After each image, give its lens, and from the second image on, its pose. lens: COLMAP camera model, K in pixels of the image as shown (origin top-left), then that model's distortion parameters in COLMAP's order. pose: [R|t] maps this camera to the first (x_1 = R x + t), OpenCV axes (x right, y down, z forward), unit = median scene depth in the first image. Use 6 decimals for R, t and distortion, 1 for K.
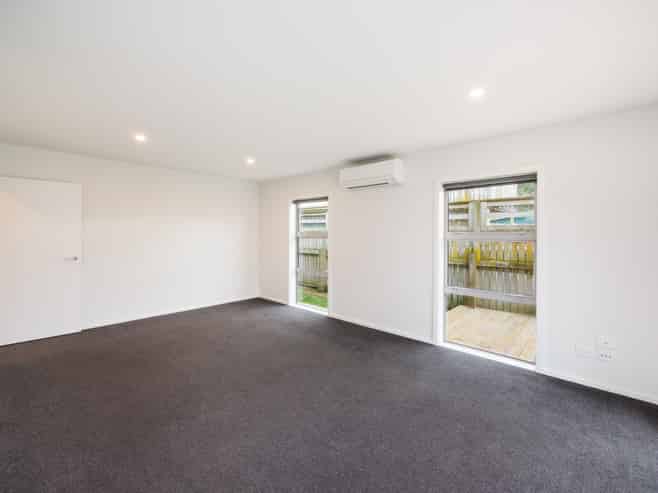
lens RADIAL K [[288.5, 0, 329.0], [0, 288.5, 246.5], [0, 0, 1]] dist [0.000104, 0.000067]
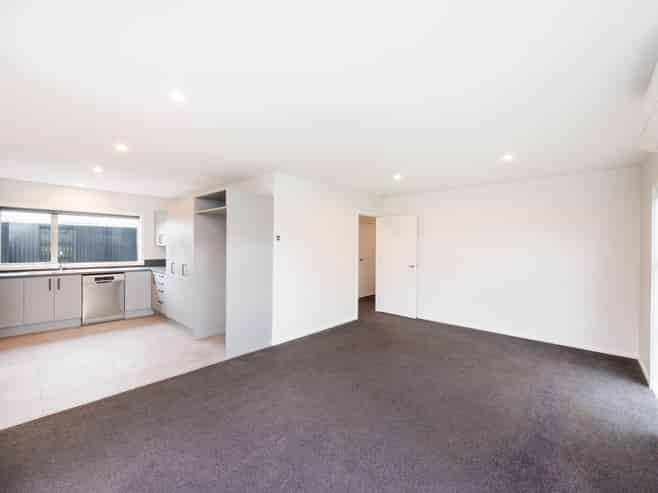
lens RADIAL K [[288.5, 0, 329.0], [0, 288.5, 246.5], [0, 0, 1]] dist [0.000104, 0.000067]
pose [[0.017469, -0.007310, -0.999821, 0.547160], [-0.066045, 0.997781, -0.008449, -0.017793], [0.997664, 0.066180, 0.016948, 0.546543]]
